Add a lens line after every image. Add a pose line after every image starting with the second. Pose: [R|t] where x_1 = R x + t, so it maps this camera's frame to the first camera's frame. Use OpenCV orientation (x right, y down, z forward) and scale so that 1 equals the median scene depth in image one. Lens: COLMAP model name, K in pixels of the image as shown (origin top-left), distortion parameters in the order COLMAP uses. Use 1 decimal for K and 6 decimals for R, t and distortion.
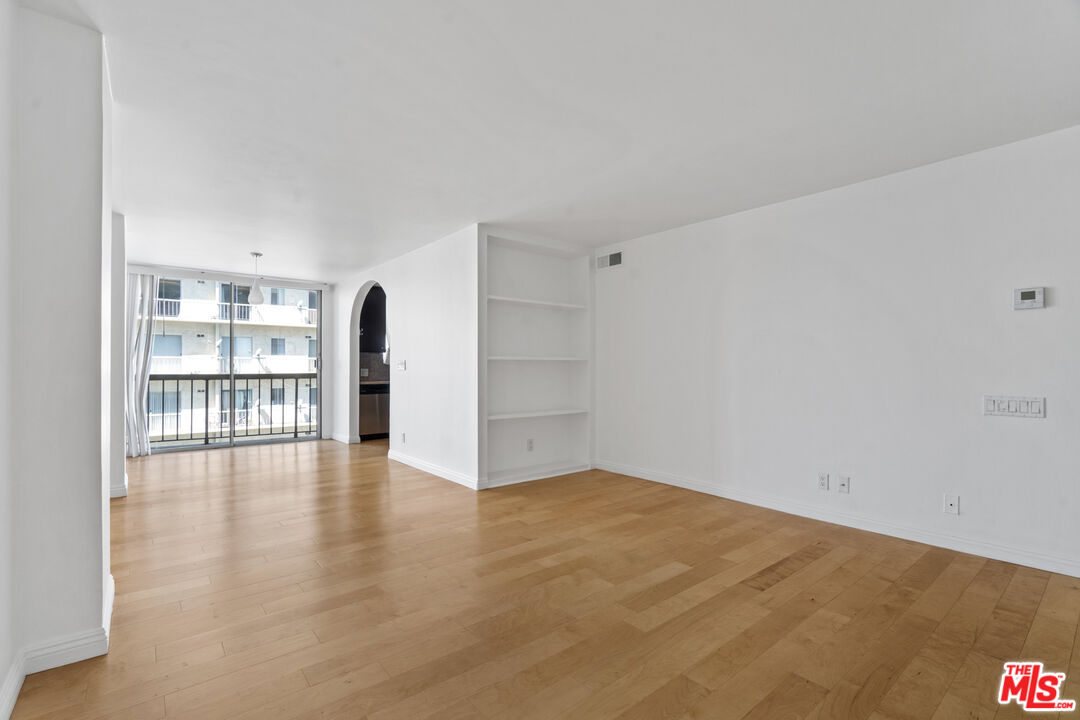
lens RADIAL K [[484.7, 0, 540.0], [0, 484.7, 360.0], [0, 0, 1]] dist [-0.001565, -0.000005]
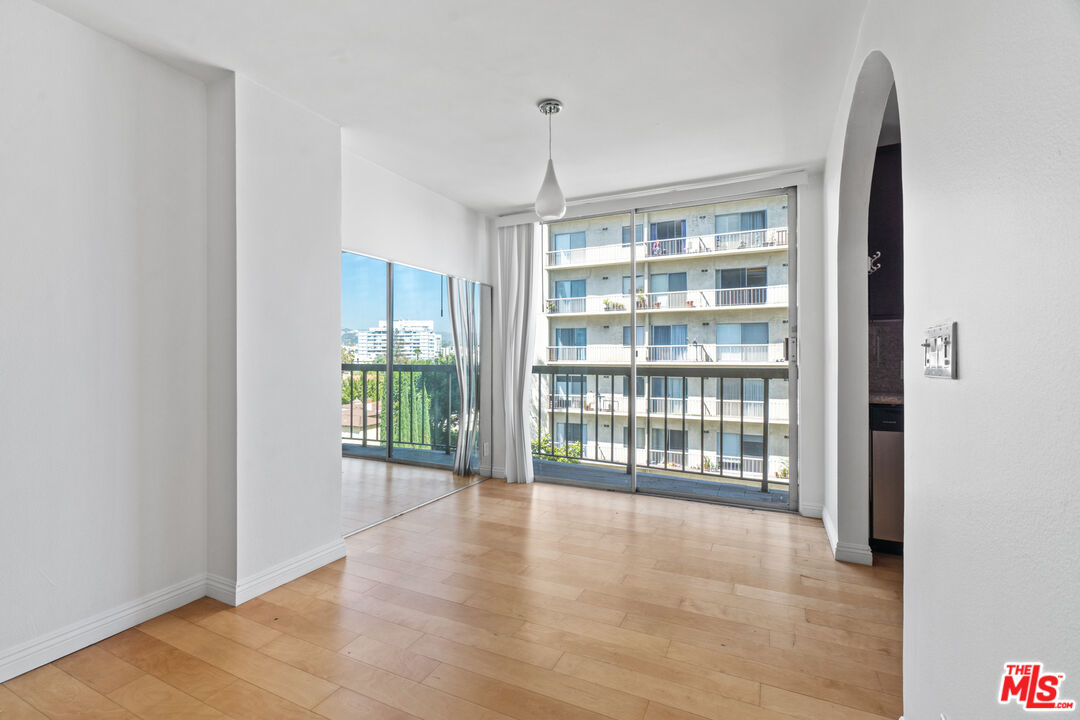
lens RADIAL K [[488.3, 0, 540.5], [0, 488.3, 355.0], [0, 0, 1]] dist [-0.000737, -0.000158]
pose [[0.421925, -0.000611, -0.906630, -0.130530], [0.015210, 0.999864, 0.006405, 0.007200], [0.906503, -0.016492, 0.421877, 0.580266]]
